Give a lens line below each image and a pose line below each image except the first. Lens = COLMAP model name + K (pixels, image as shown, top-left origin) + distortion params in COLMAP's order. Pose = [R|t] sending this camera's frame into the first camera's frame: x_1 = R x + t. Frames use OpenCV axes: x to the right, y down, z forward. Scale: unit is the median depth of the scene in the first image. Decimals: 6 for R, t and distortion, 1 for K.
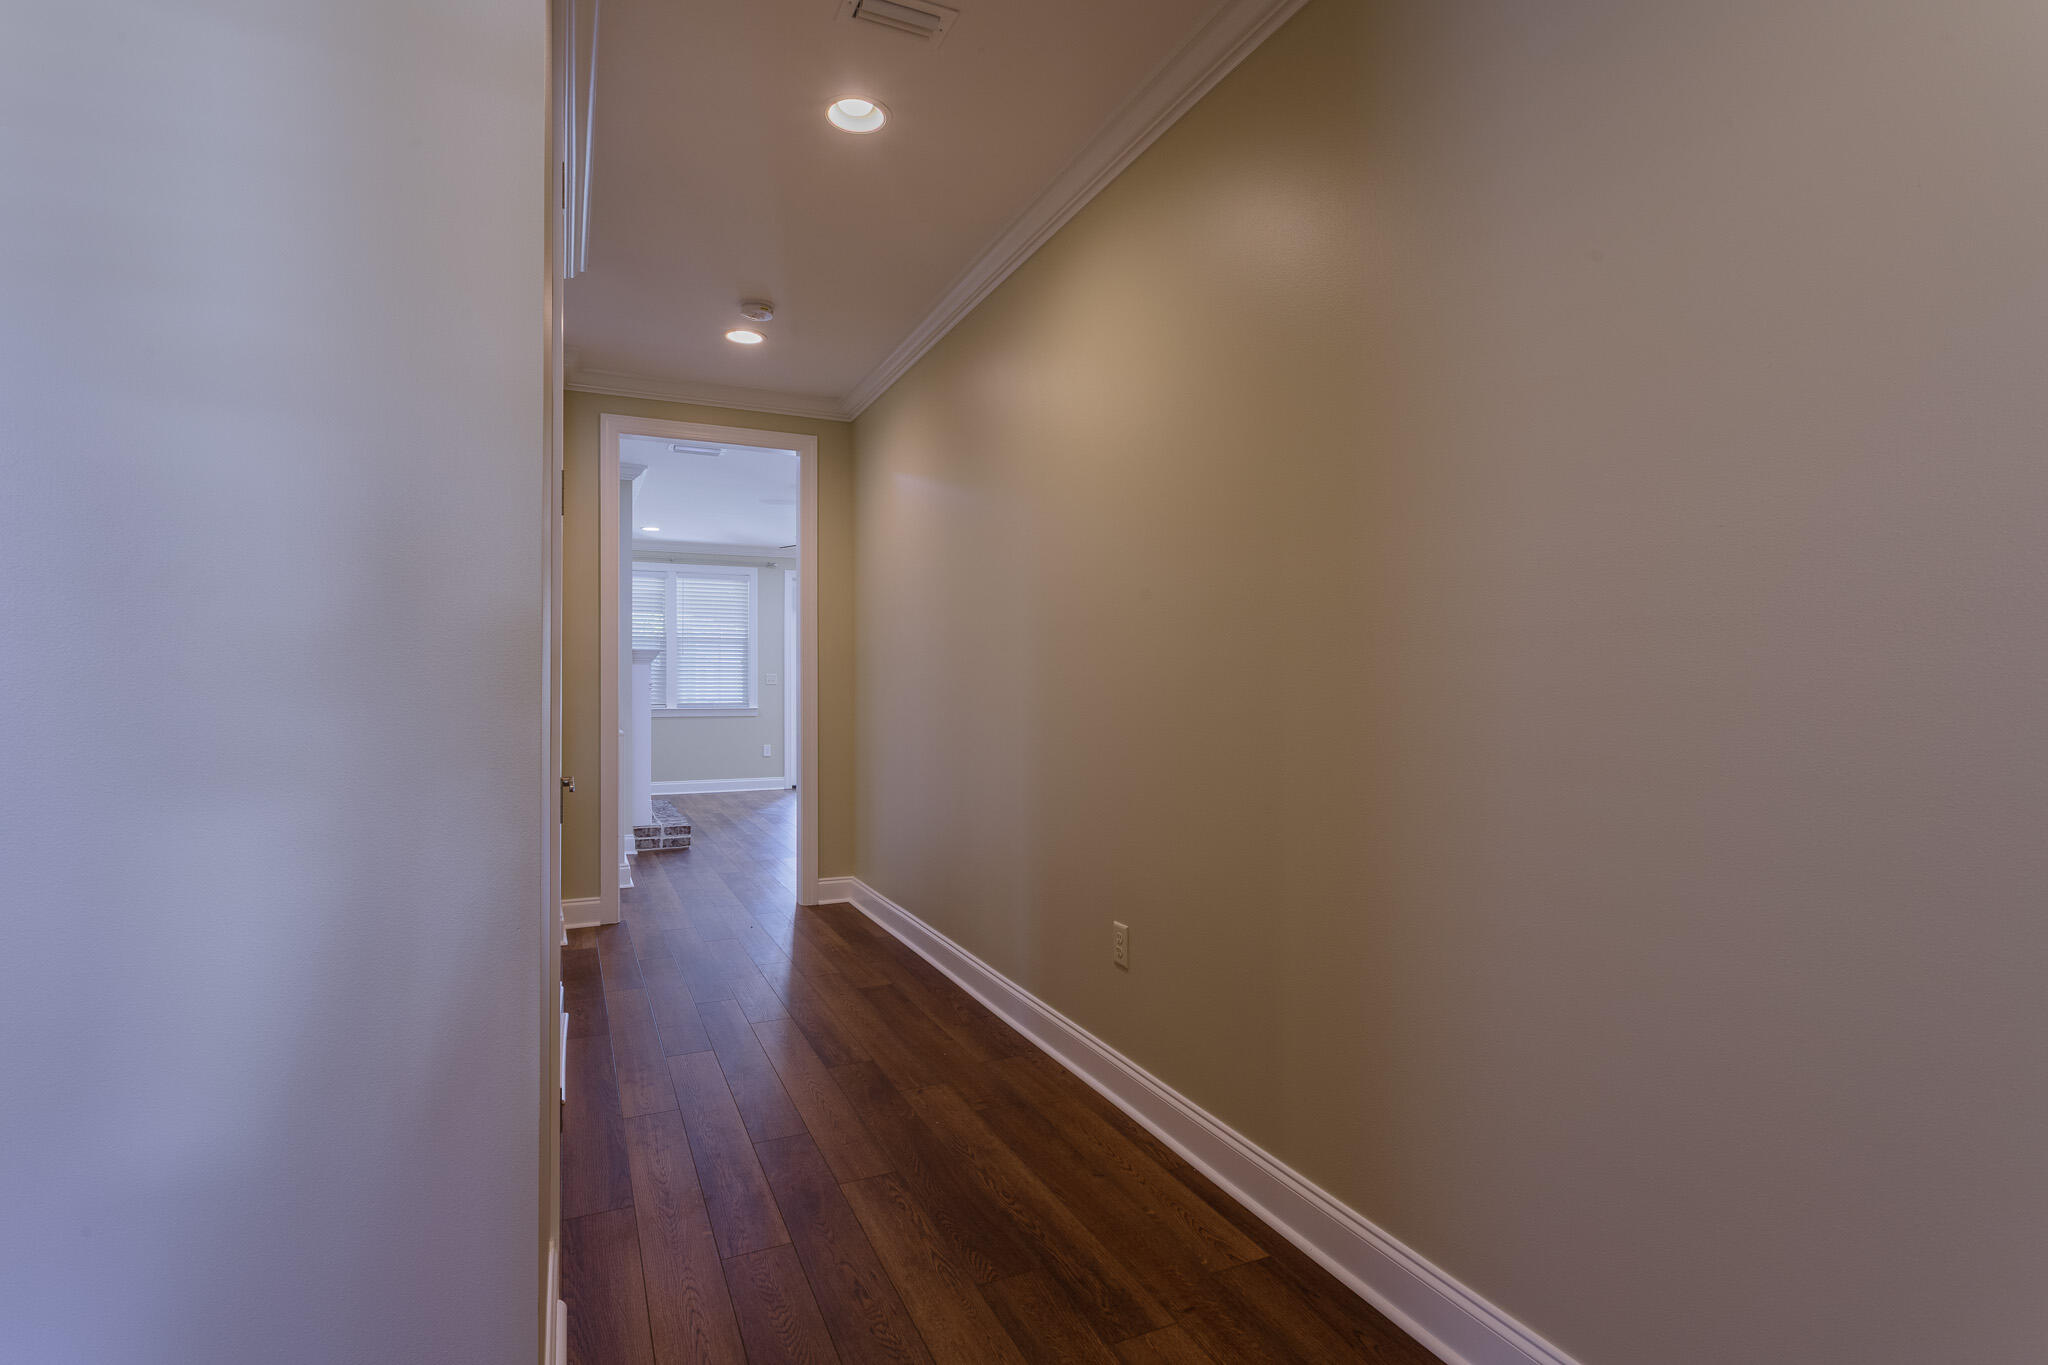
lens RADIAL K [[969.1, 0, 1023.4], [0, 969.1, 678.7], [0, 0, 1]] dist [0.008285, -0.000966]
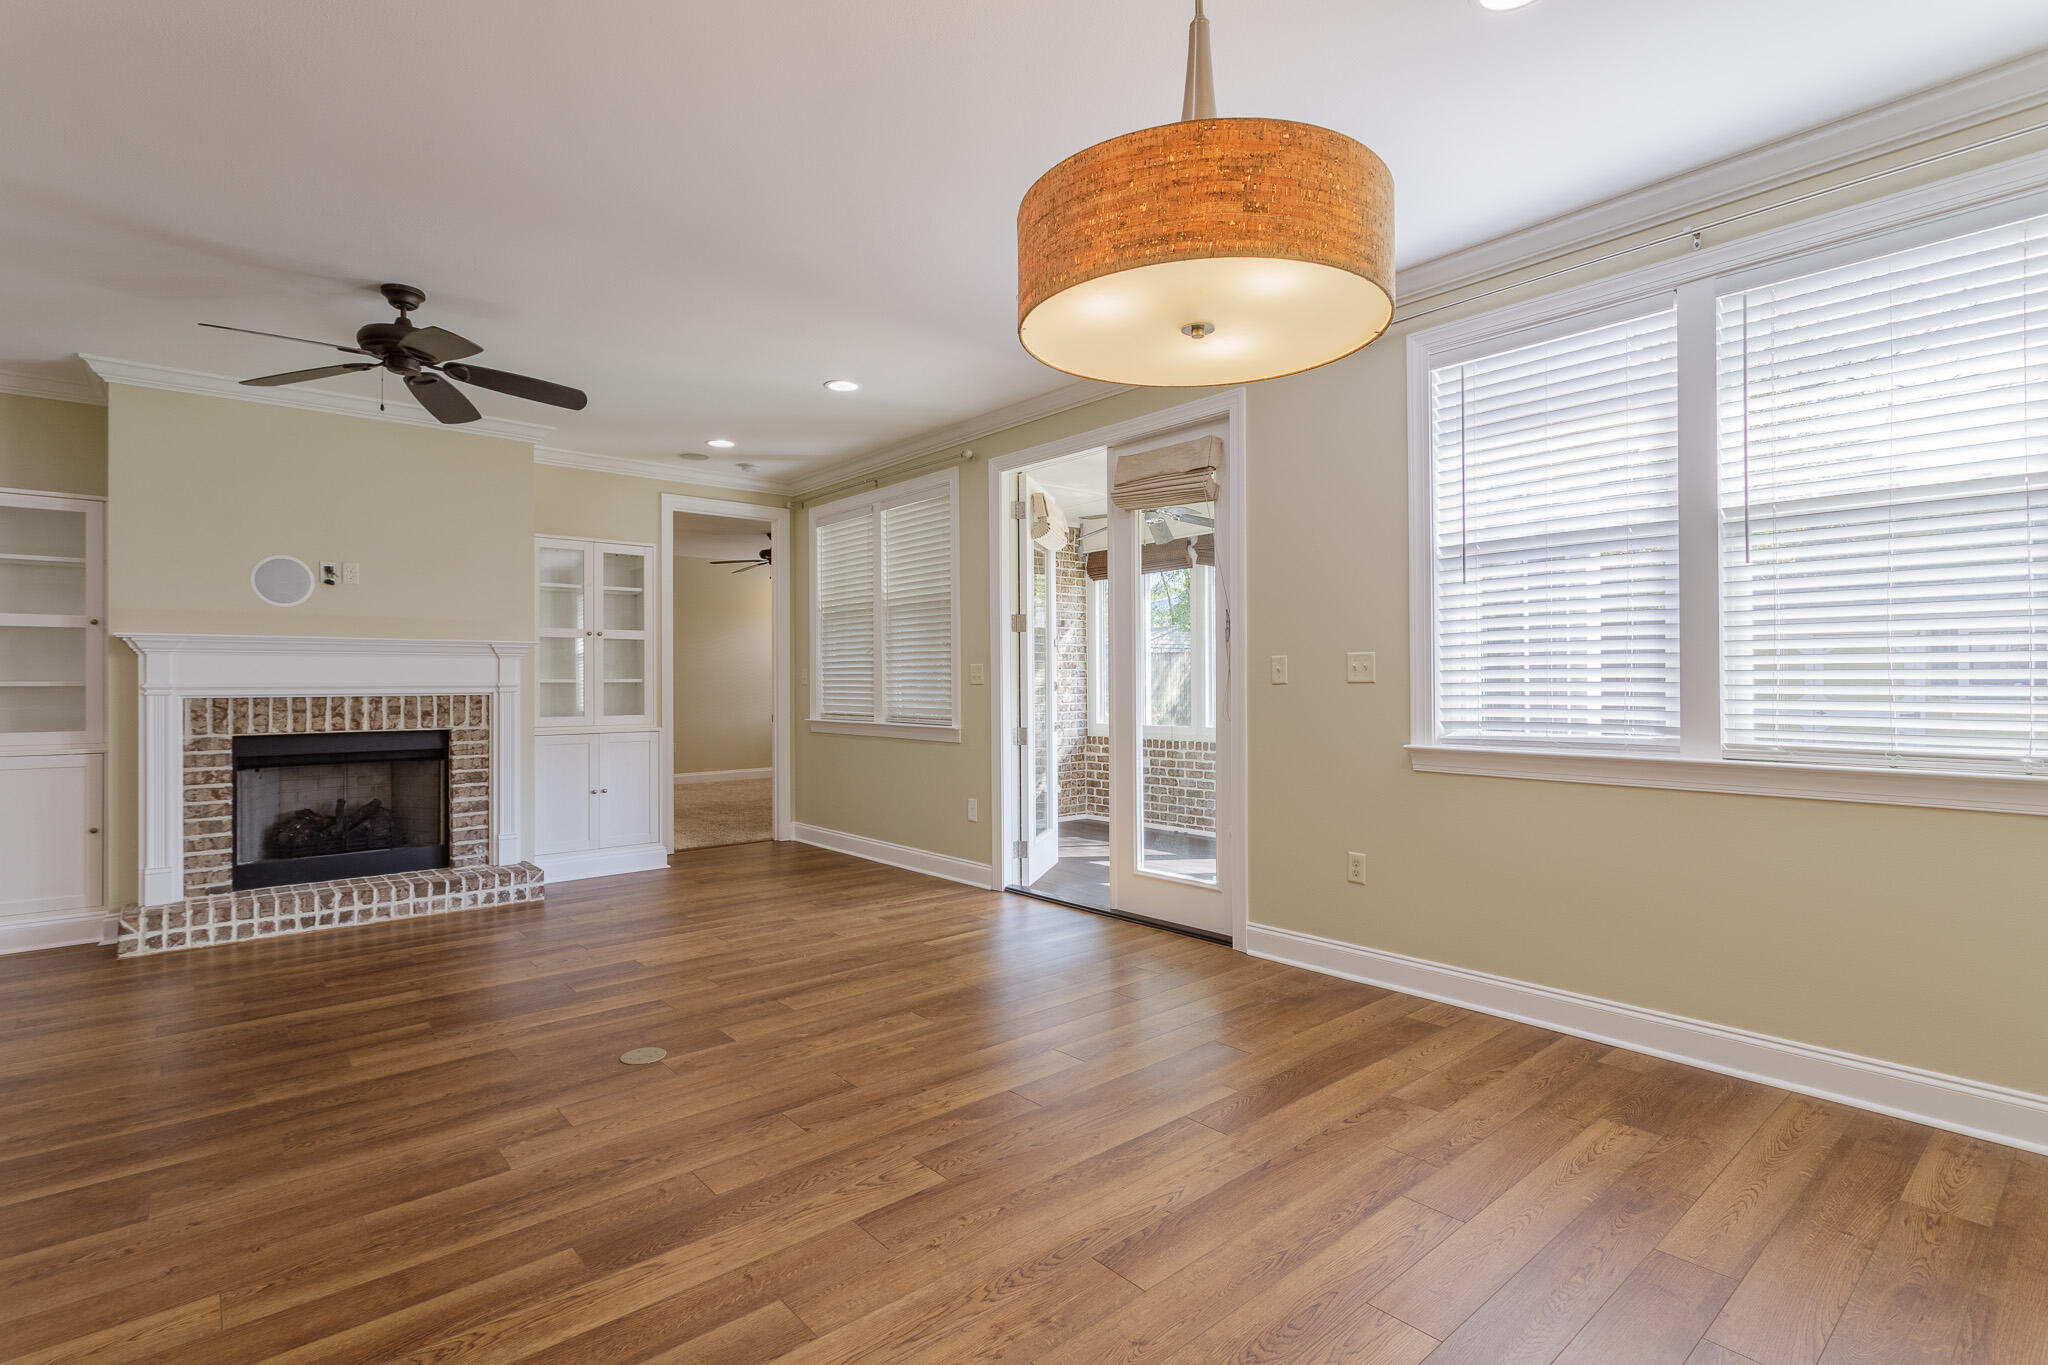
lens RADIAL K [[969.1, 0, 1020.9], [0, 969.1, 680.4], [0, 0, 1]] dist [0.008285, -0.000966]
pose [[0.263549, -0.003816, -0.964638, 0.249856], [0.005320, 0.999983, -0.002502, 0.005106], [0.964631, -0.004472, 0.263565, 0.894056]]
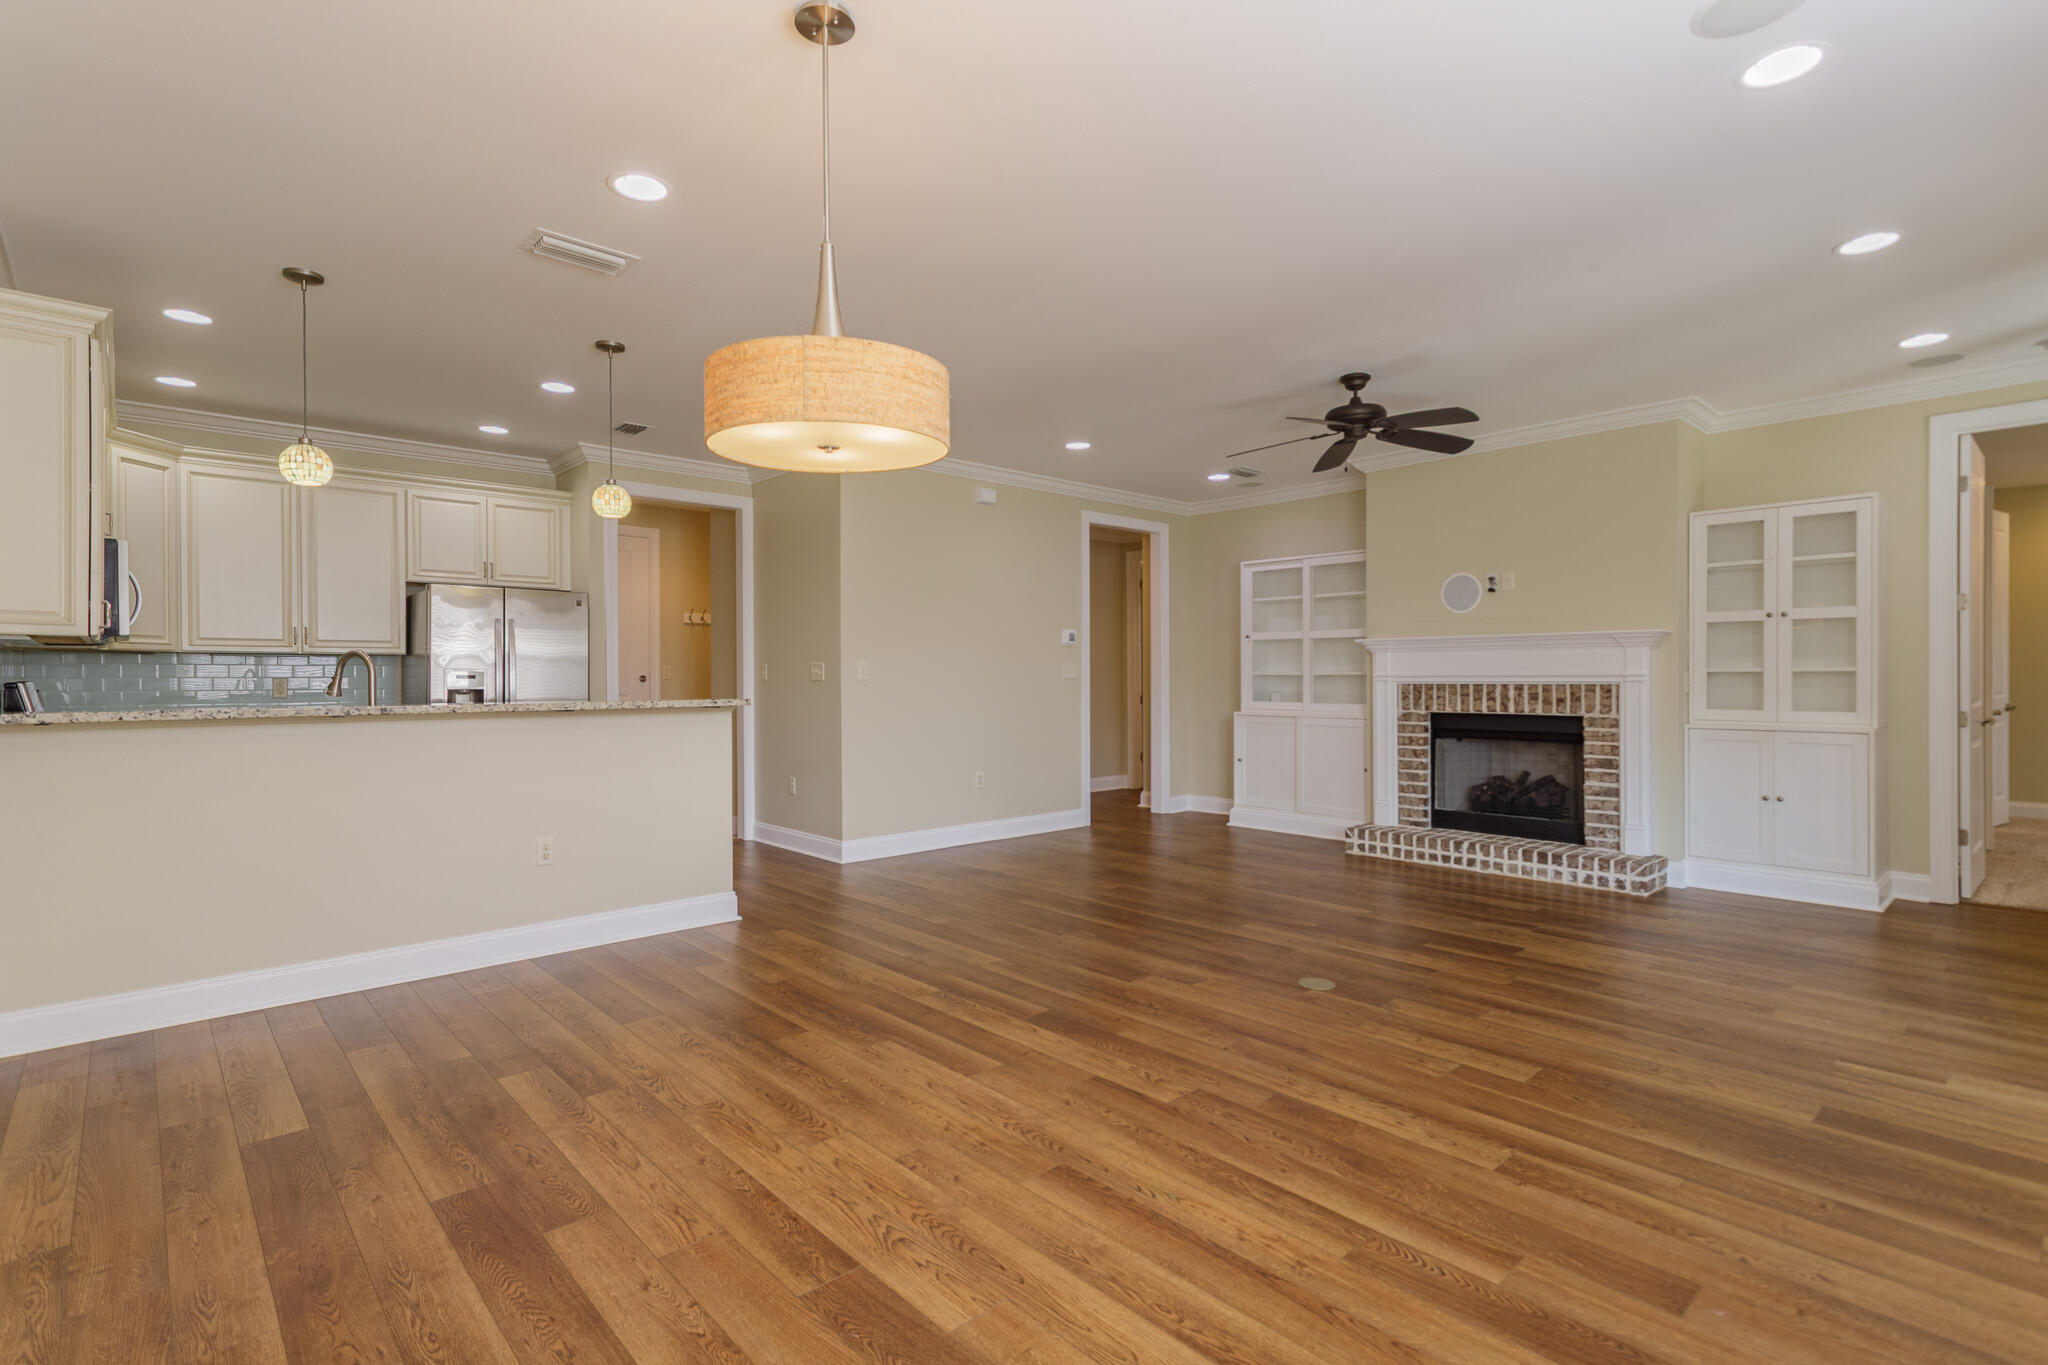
lens RADIAL K [[969.1, 0, 996.1], [0, 969.1, 683.0], [0, 0, 1]] dist [0.008285, -0.000966]
pose [[-0.959885, 0.004988, -0.280351, 0.150657], [0.003563, 0.999978, 0.005592, 0.005203], [0.280372, 0.004369, -0.959881, 1.157861]]
